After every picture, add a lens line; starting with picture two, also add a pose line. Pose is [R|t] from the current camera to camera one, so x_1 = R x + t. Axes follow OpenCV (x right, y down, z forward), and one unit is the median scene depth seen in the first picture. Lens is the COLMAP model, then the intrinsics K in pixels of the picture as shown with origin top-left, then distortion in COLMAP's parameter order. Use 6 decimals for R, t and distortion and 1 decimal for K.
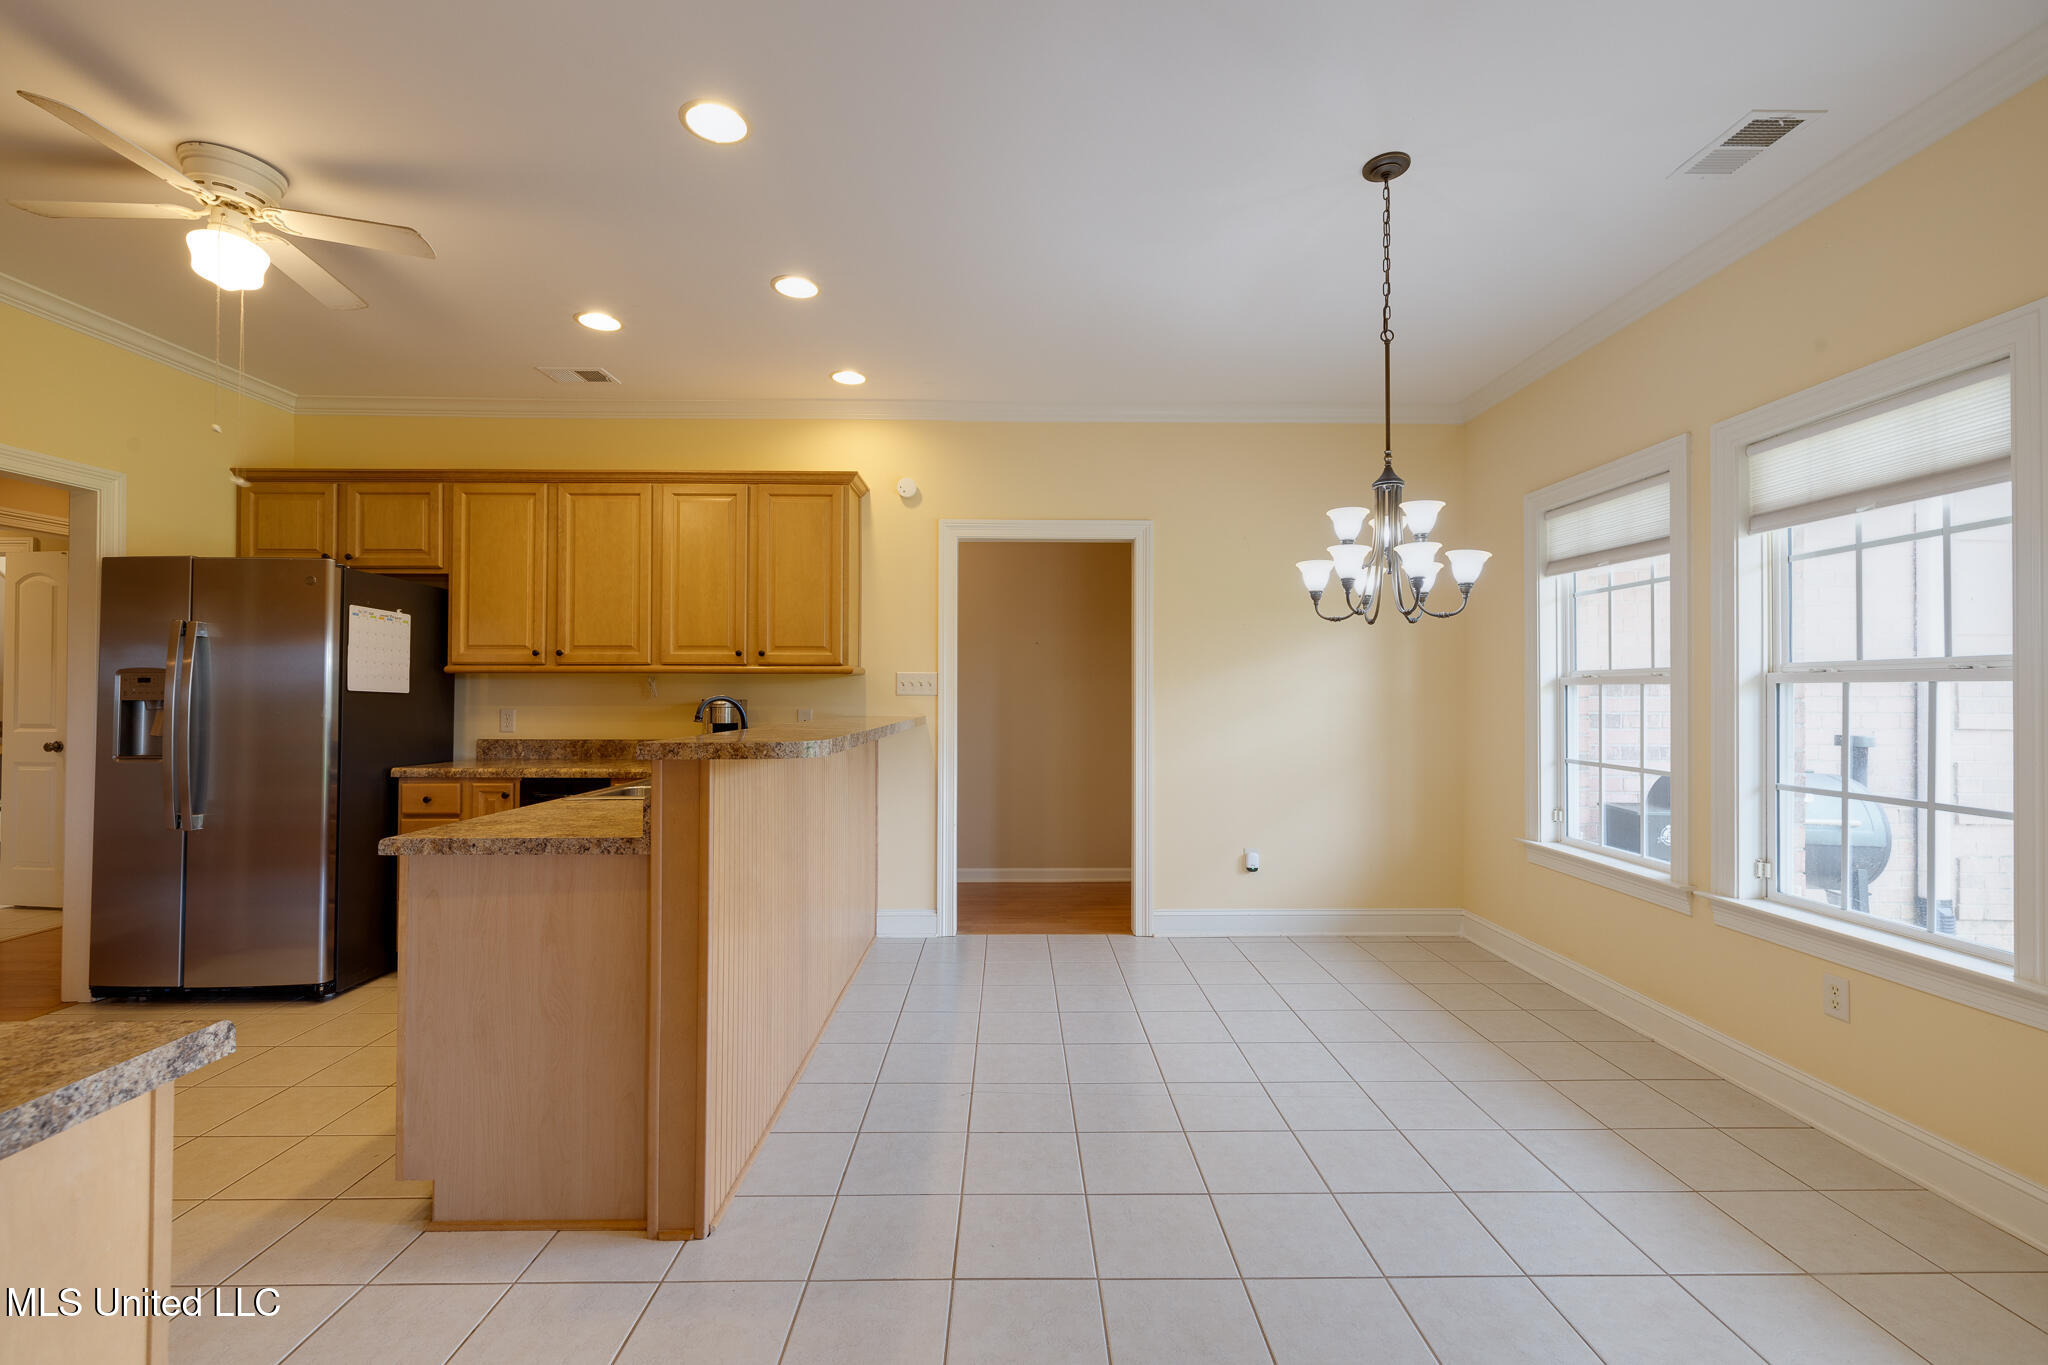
lens RADIAL K [[878.1, 0, 1036.9], [0, 878.1, 683.9], [0, 0, 1]] dist [0.001716, 0.000154]
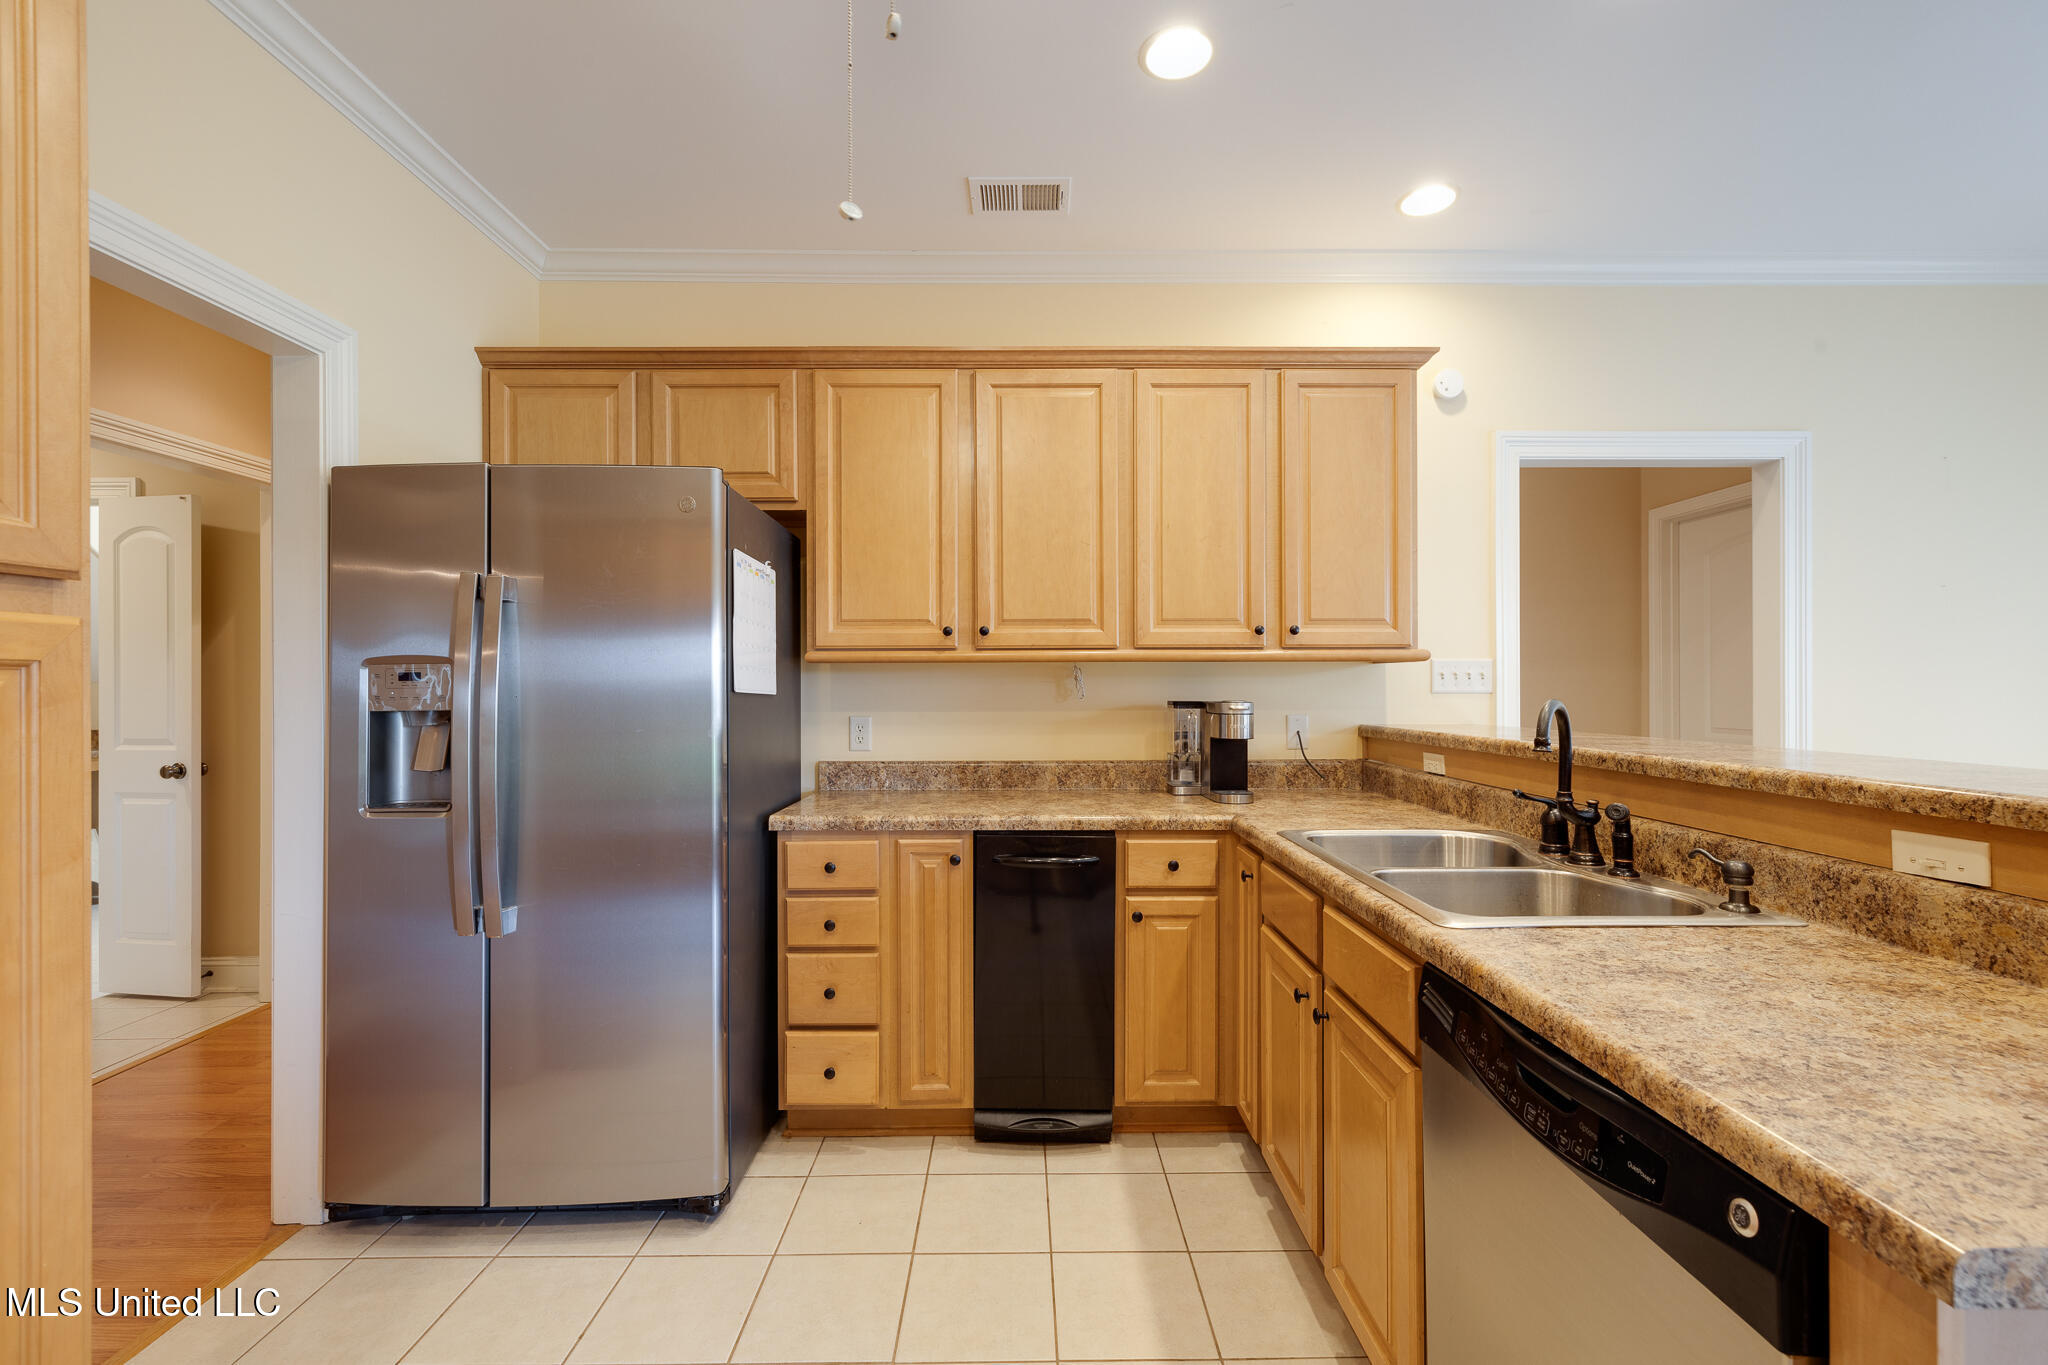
lens RADIAL K [[878.1, 0, 1036.9], [0, 878.1, 683.9], [0, 0, 1]] dist [0.001716, 0.000154]
pose [[0.999984, -0.005299, -0.002111, -0.542194], [0.005318, 0.999941, 0.009439, -0.002328], [0.002061, -0.009450, 0.999953, 0.380405]]
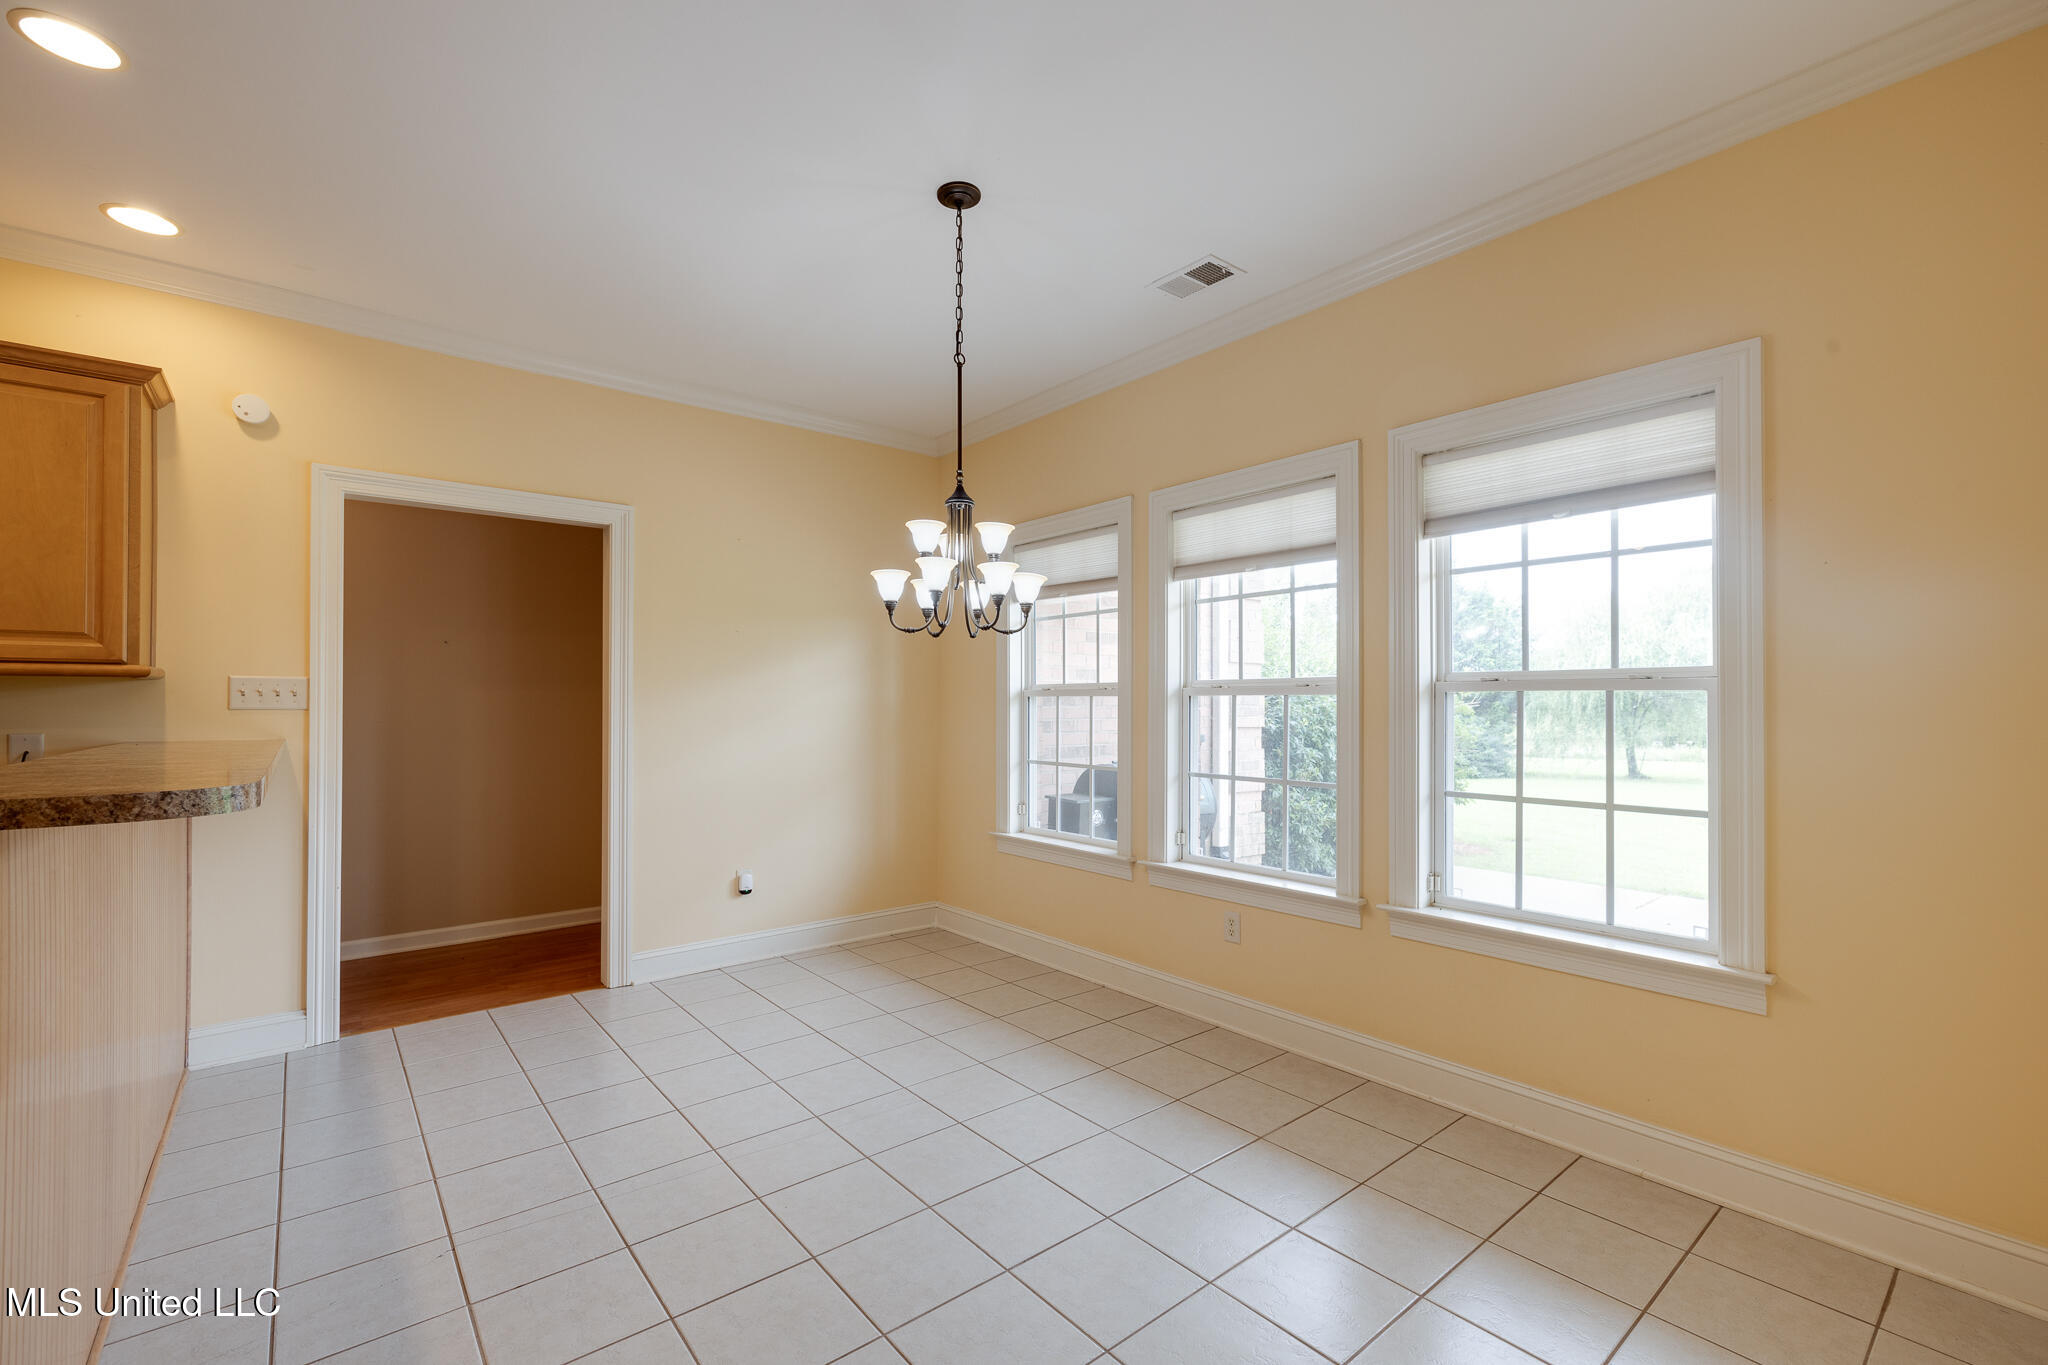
lens RADIAL K [[868.9, 0, 1042.6], [0, 868.9, 696.4], [0, 0, 1]] dist [0.000599, 0.000145]
pose [[0.781260, 0.002114, 0.624202, -0.102649], [-0.003596, 0.999993, 0.001114, -0.000286], [-0.624195, -0.003115, 0.781262, 0.087415]]
